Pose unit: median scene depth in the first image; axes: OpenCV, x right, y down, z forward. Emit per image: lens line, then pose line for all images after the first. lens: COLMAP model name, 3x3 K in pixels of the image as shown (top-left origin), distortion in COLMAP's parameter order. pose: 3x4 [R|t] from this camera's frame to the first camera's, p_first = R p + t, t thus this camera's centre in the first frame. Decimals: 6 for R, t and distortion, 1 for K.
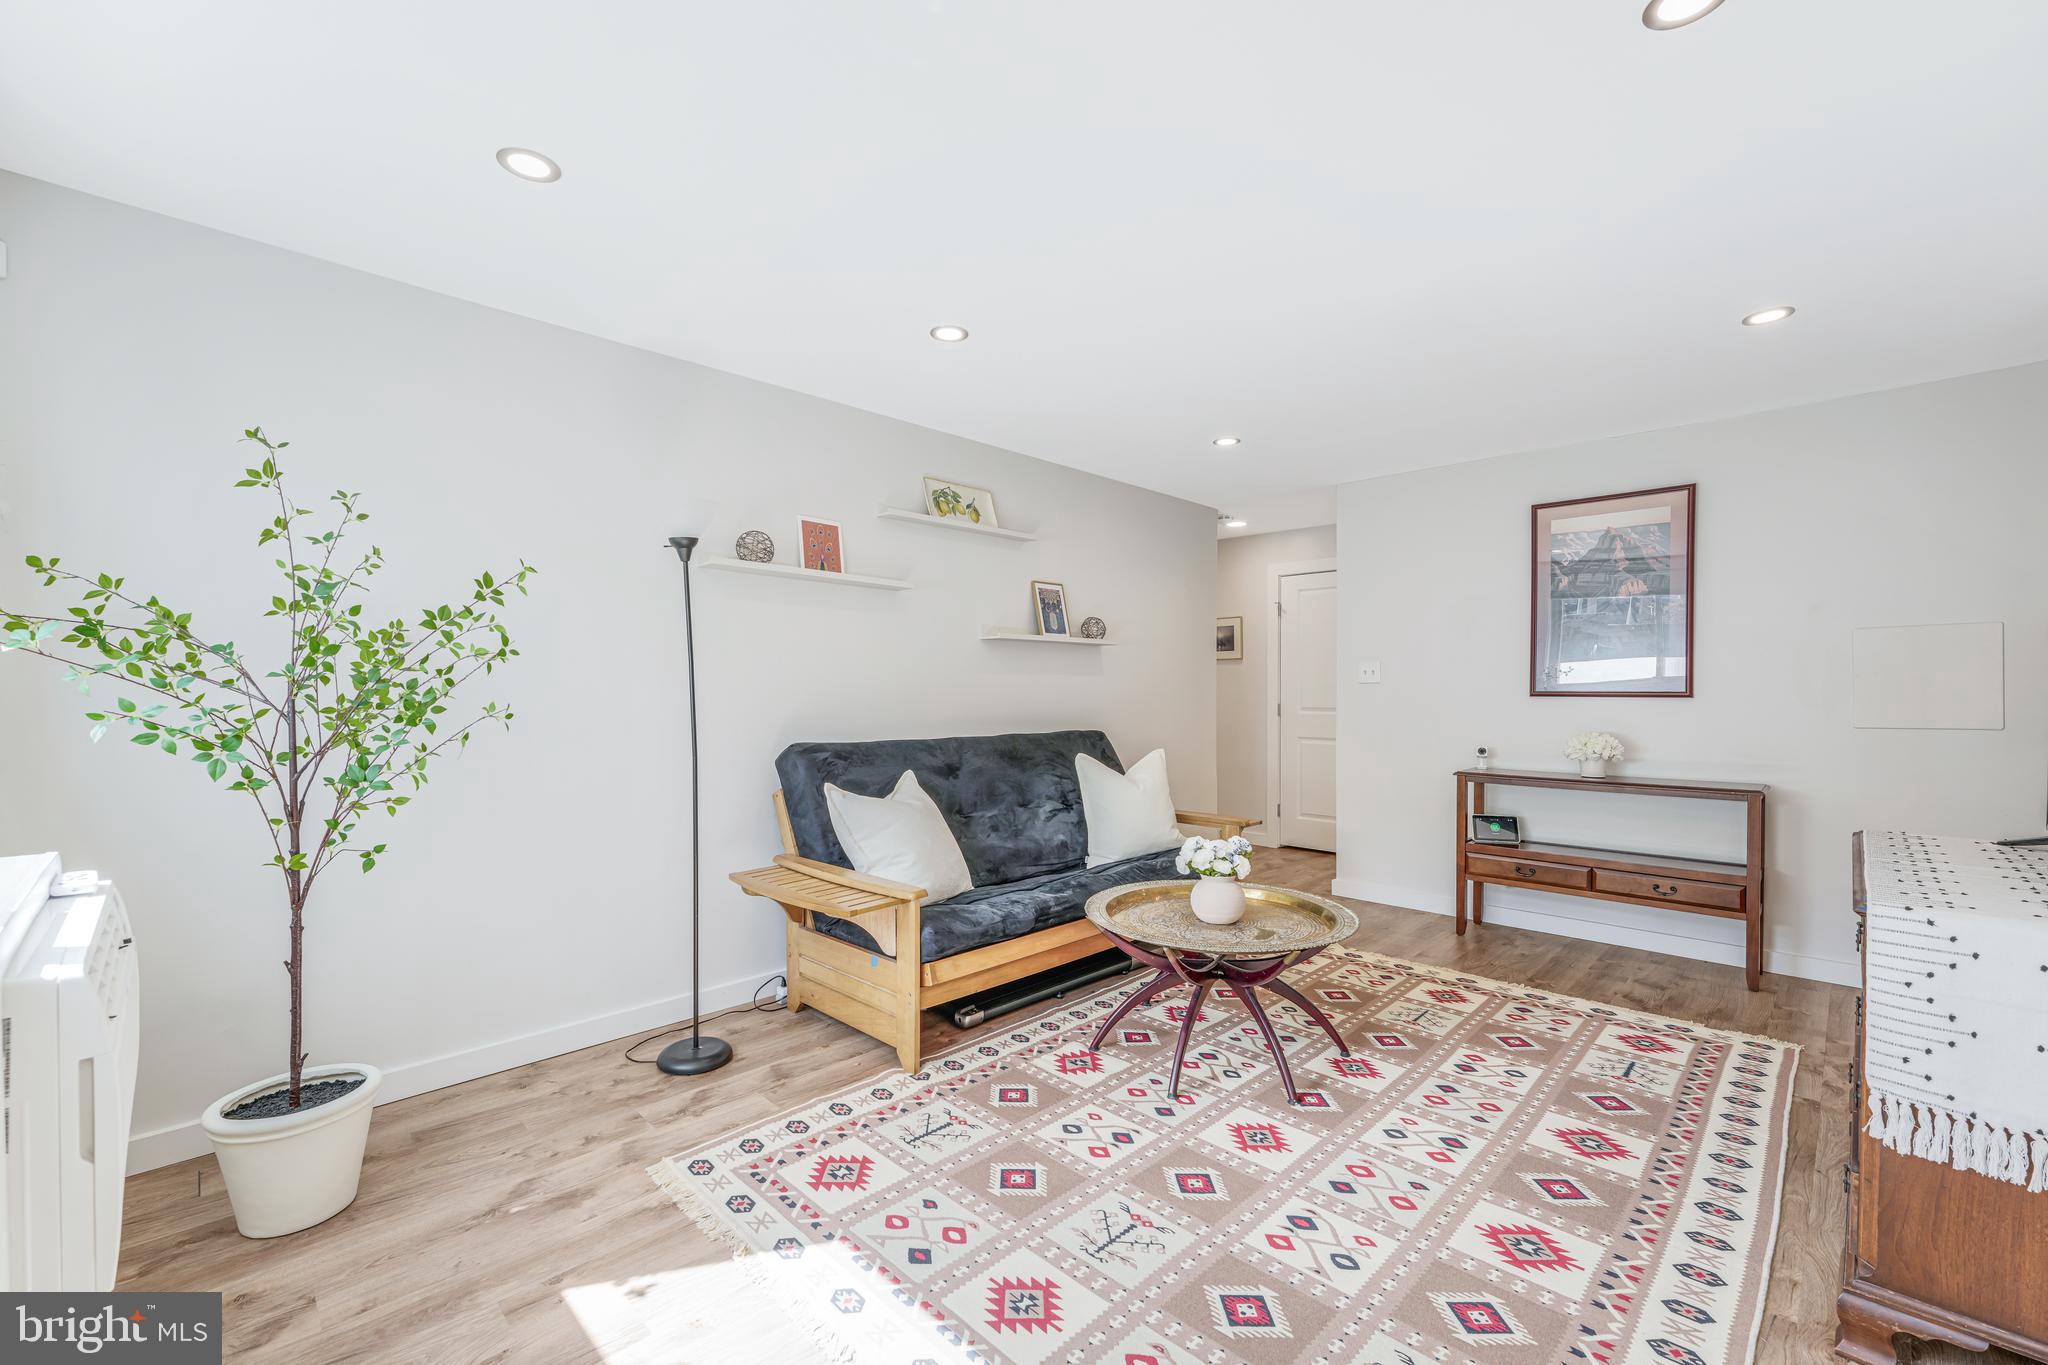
lens RADIAL K [[840.5, 0, 1037.3], [0, 840.5, 695.7], [0, 0, 1]] dist [0.002560, 0.000353]
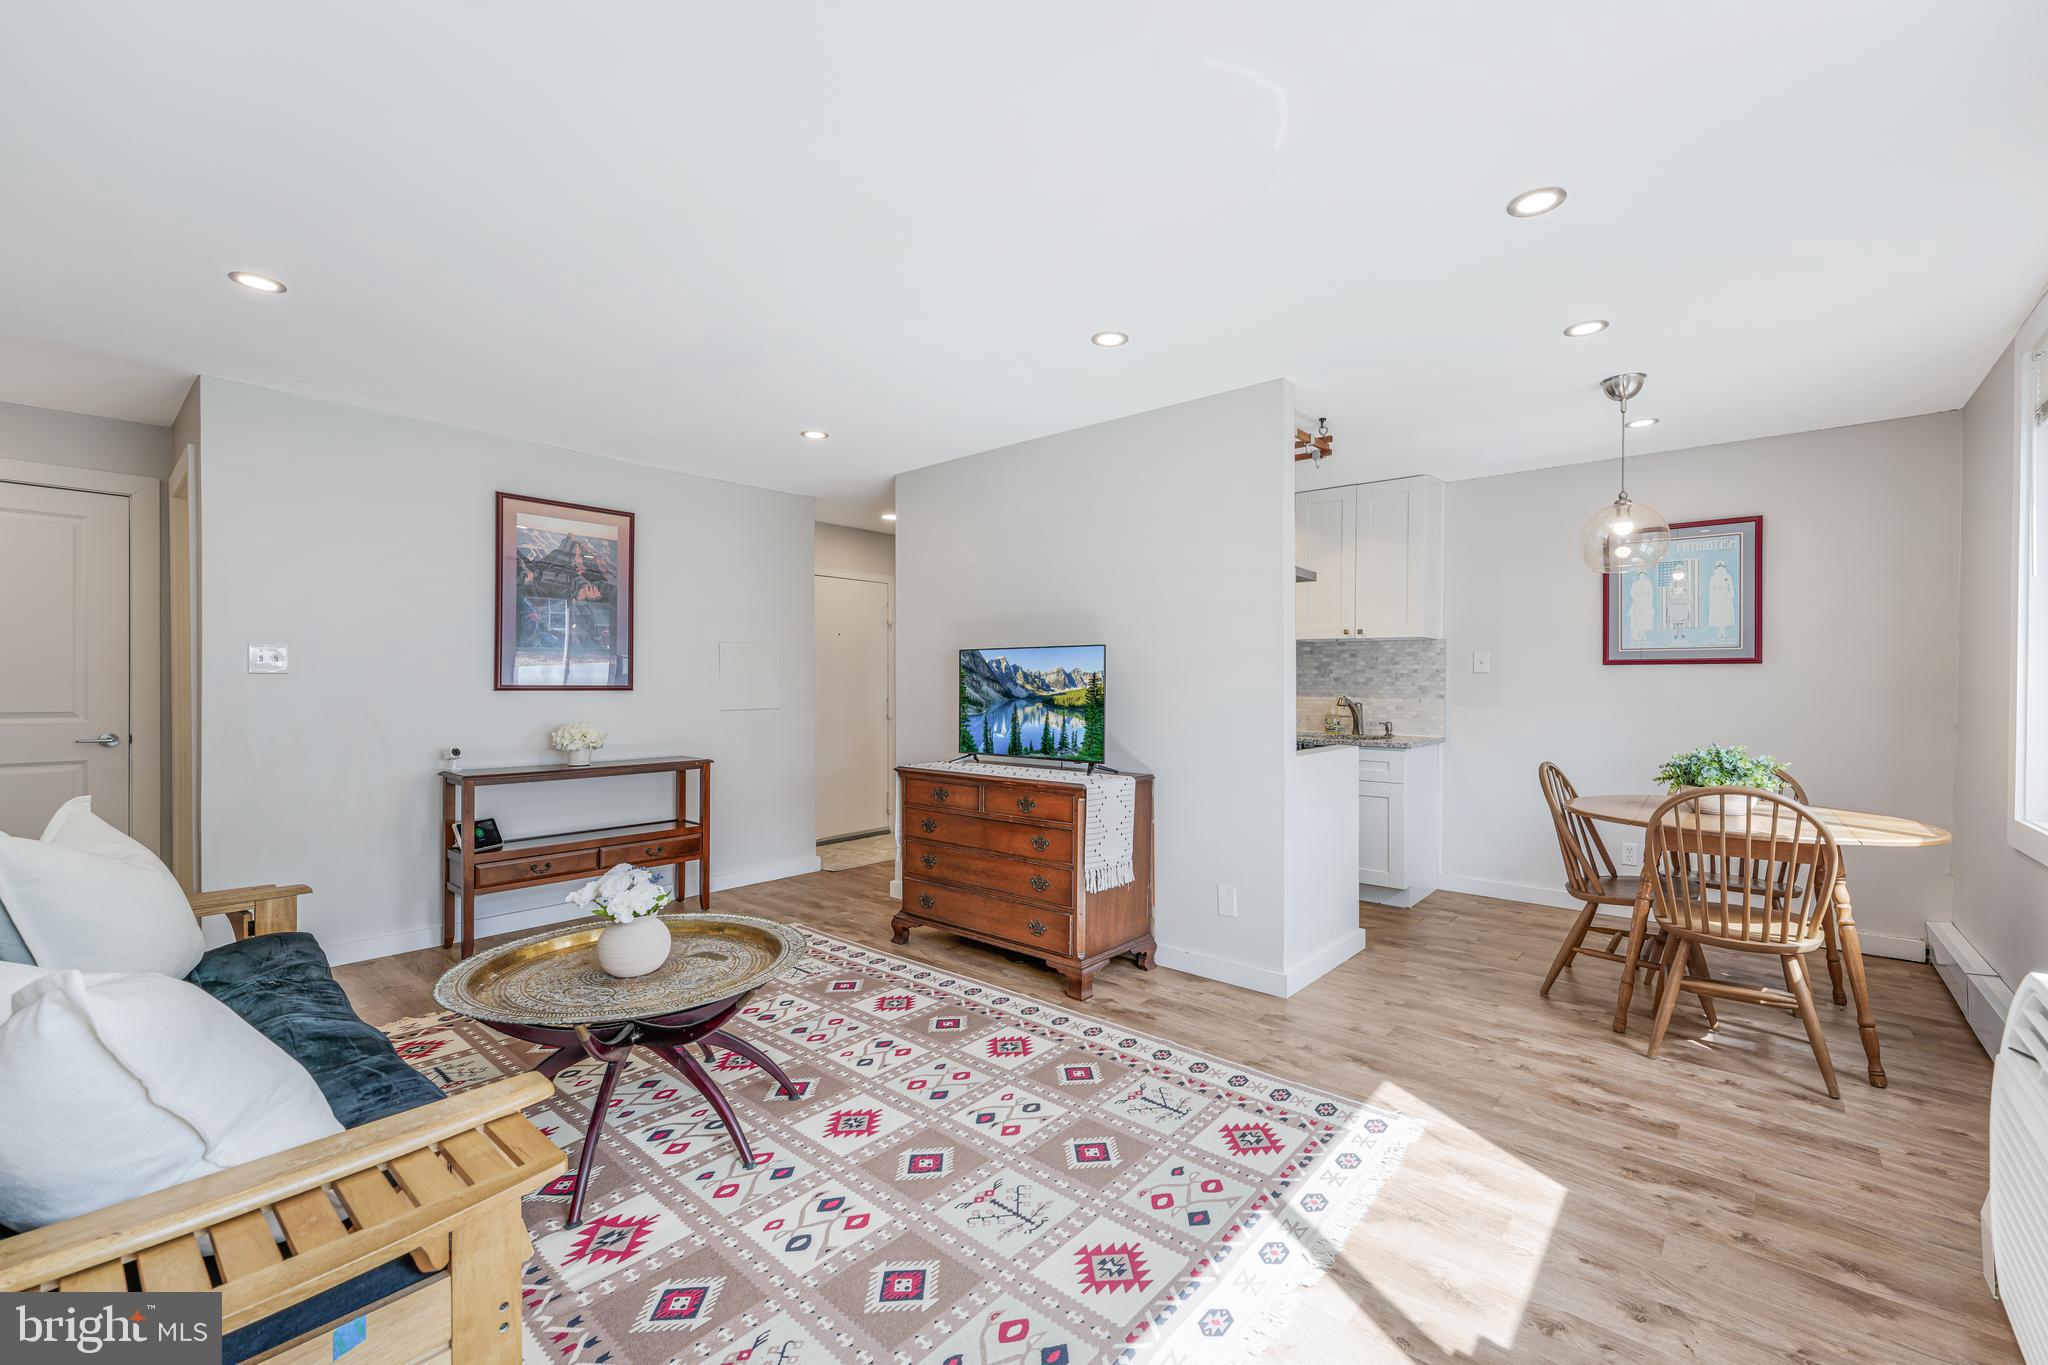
lens RADIAL K [[840.5, 0, 1037.0], [0, 840.5, 684.6], [0, 0, 1]] dist [0.002560, 0.000353]
pose [[-0.066533, 0.002659, 0.997781, -0.690338], [0.001476, 0.999996, -0.002567, -0.004103], [-0.997783, 0.001302, -0.066536, 0.754204]]
